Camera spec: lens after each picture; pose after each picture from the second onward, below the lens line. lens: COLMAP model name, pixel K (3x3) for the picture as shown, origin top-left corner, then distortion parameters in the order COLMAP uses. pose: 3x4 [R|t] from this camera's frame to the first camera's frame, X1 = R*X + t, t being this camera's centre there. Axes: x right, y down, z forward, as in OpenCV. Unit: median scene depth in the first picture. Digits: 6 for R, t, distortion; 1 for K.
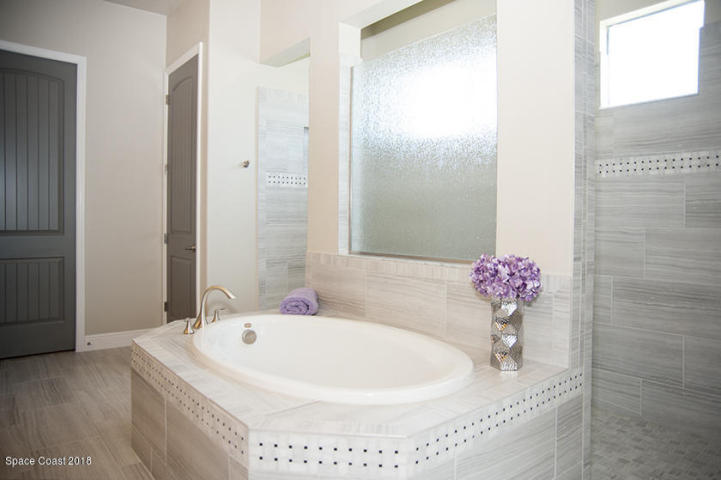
lens RADIAL K [[493.6, 0, 360.5], [0, 493.6, 240.0], [0, 0, 1]] dist [-0.112149, -0.000768]
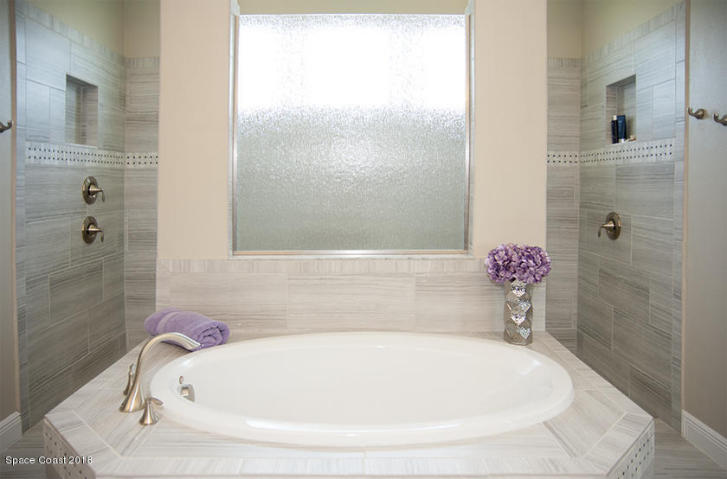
lens RADIAL K [[510.0, 0, 363.5], [0, 510.0, 239.5], [0, 0, 1]] dist [-0.035988, -0.001003]
pose [[0.670269, -0.093110, 0.736254, -0.472157], [0.048310, 0.995468, 0.081910, -0.053767], [-0.740544, -0.019333, 0.671729, 0.291080]]
